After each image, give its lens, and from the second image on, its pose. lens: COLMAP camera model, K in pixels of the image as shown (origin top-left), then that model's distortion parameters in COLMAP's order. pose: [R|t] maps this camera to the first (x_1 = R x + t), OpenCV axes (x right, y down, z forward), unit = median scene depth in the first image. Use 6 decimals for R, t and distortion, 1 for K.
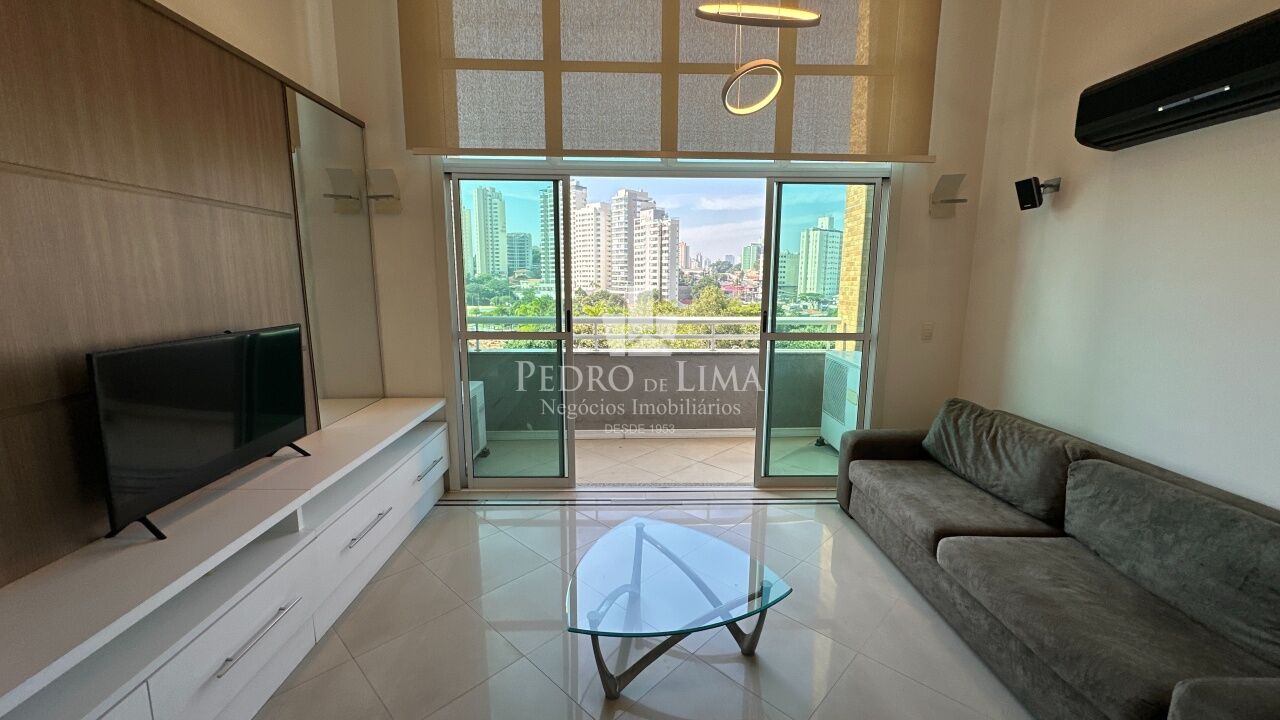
lens RADIAL K [[509.2, 0, 642.4], [0, 509.2, 361.4], [0, 0, 1]] dist [-0.004289, 0.000805]
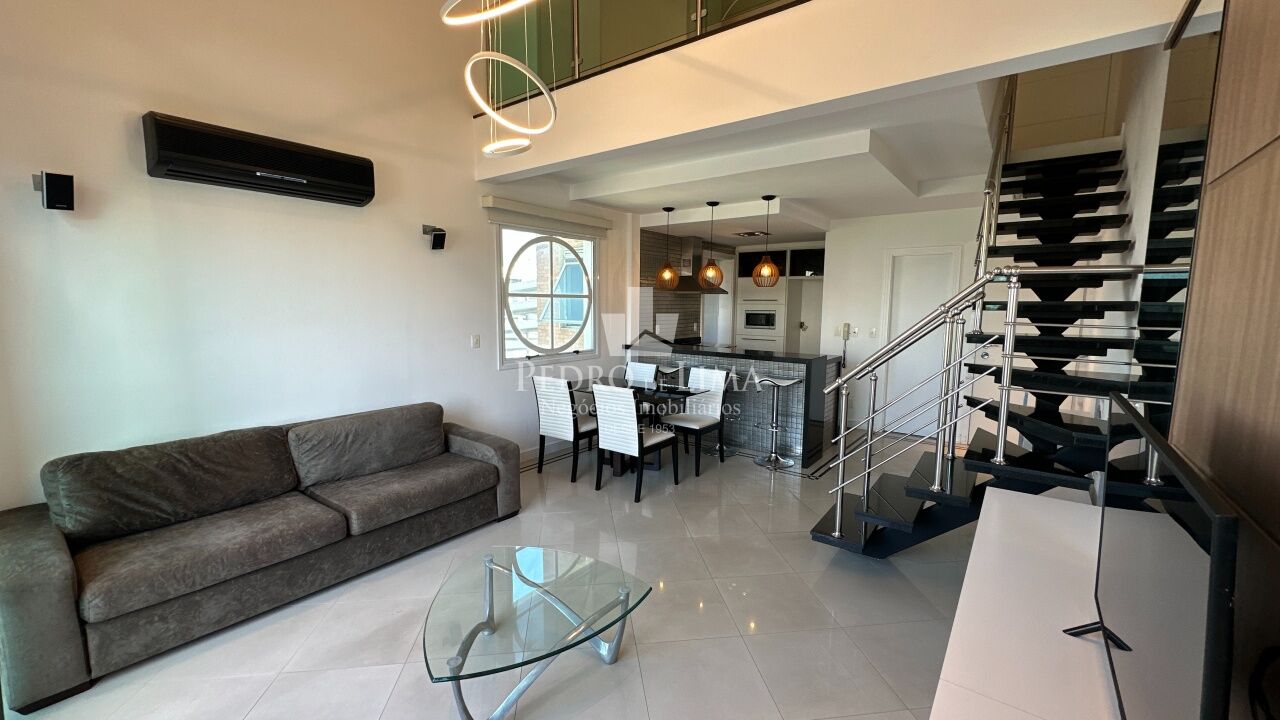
lens RADIAL K [[509.2, 0, 641.2], [0, 509.2, 363.4], [0, 0, 1]] dist [-0.004289, 0.000805]
pose [[-0.778453, -0.087306, 0.621601, -0.316572], [0.092202, 0.963635, 0.250812, -0.111165], [-0.620894, 0.252558, -0.742095, 0.676557]]
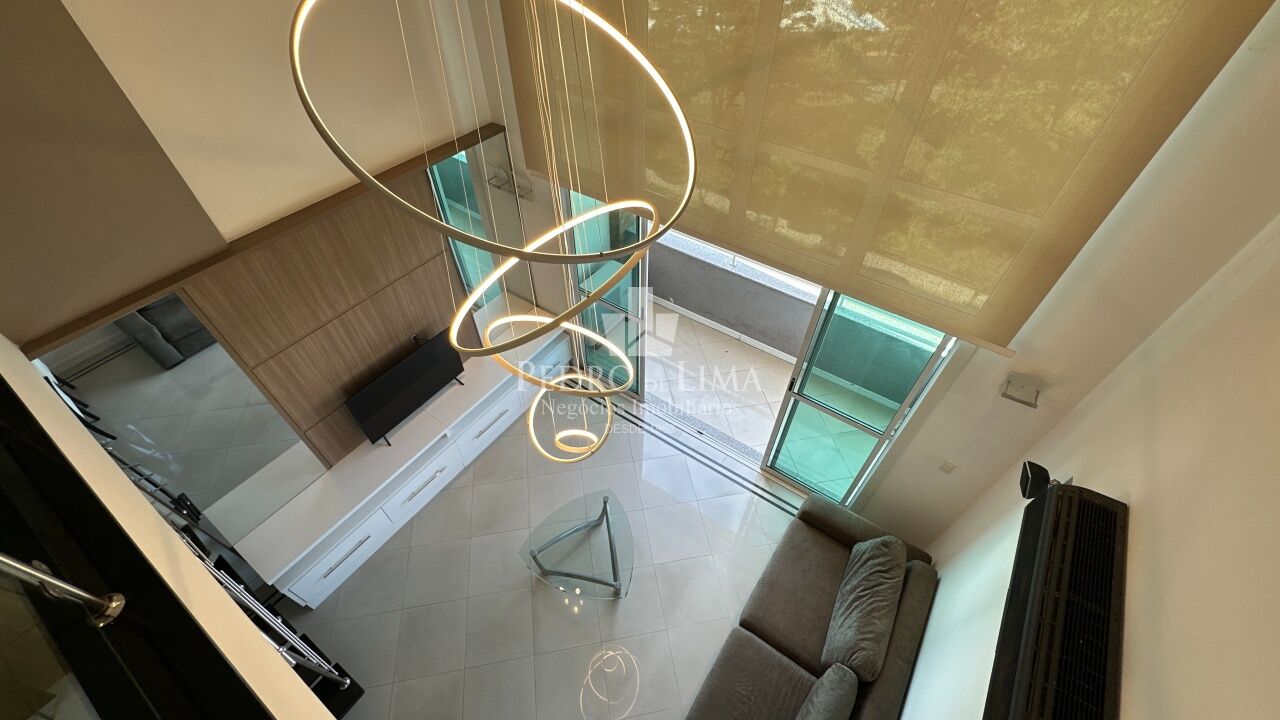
lens RADIAL K [[509.2, 0, 637.8], [0, 509.2, 362.8], [0, 0, 1]] dist [-0.004289, 0.000805]
pose [[0.805333, 0.436326, -0.401321, 0.304001], [-0.098331, 0.765905, 0.635390, -0.594281], [0.584611, -0.472239, 0.659713, 0.093495]]
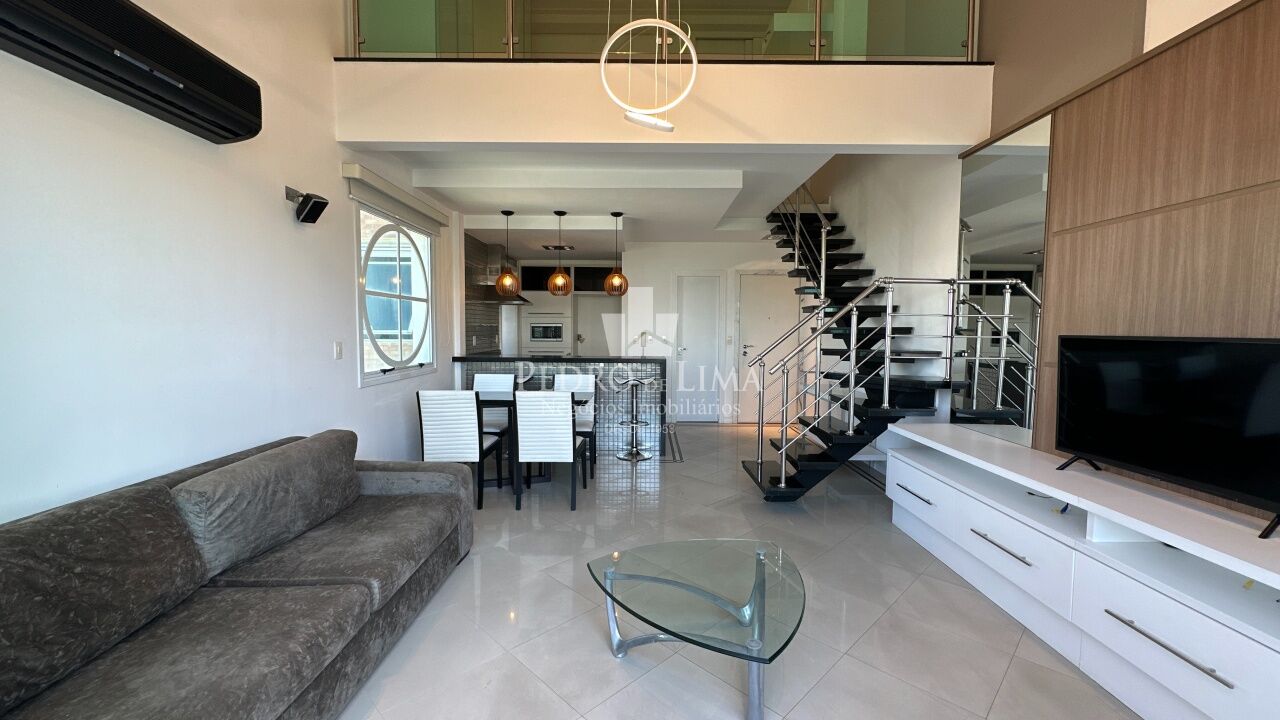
lens RADIAL K [[509.2, 0, 645.0], [0, 509.2, 361.7], [0, 0, 1]] dist [-0.004289, 0.000805]
pose [[-0.999707, -0.014257, 0.019553, 0.068638], [-0.009398, 0.973327, 0.229230, -0.093936], [-0.022299, 0.228979, -0.973176, 0.843050]]
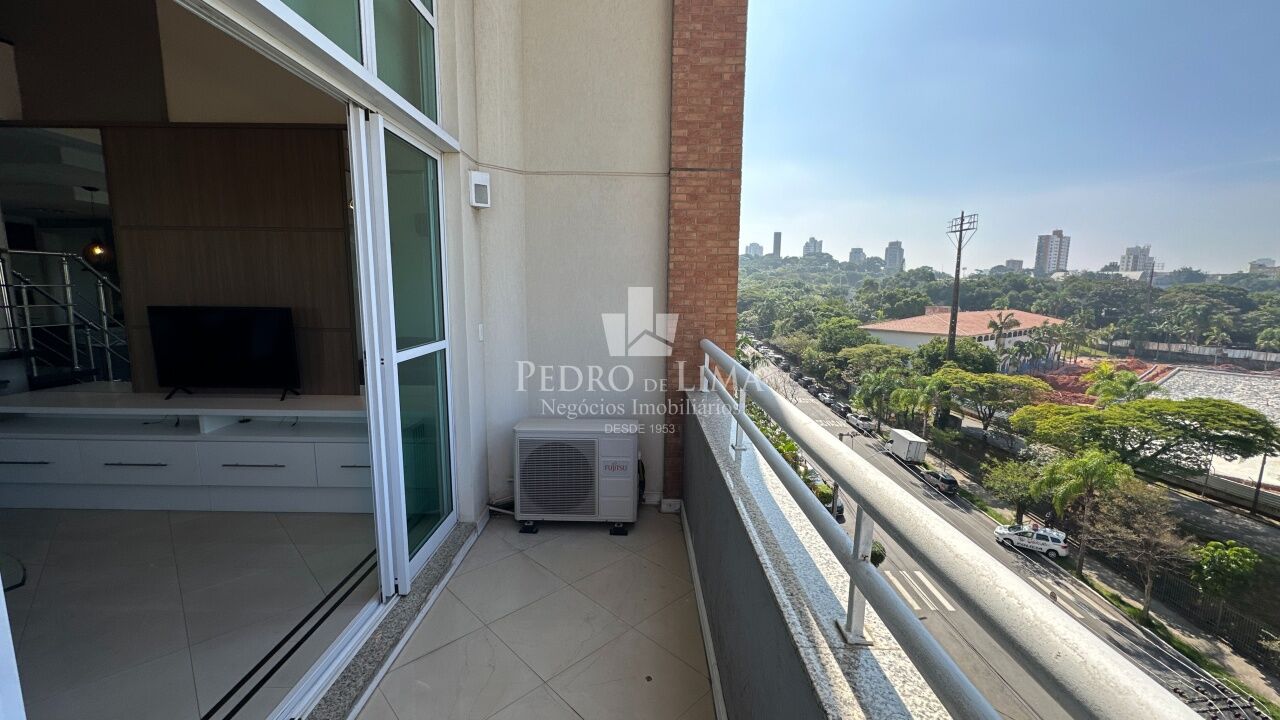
lens RADIAL K [[509.2, 0, 641.7], [0, 509.2, 360.9], [0, 0, 1]] dist [-0.004289, 0.000805]
pose [[-0.028422, 0.136500, -0.990232, 0.366573], [-0.178290, 0.974055, 0.139387, -0.156448], [0.983568, 0.180510, -0.003348, 1.034849]]
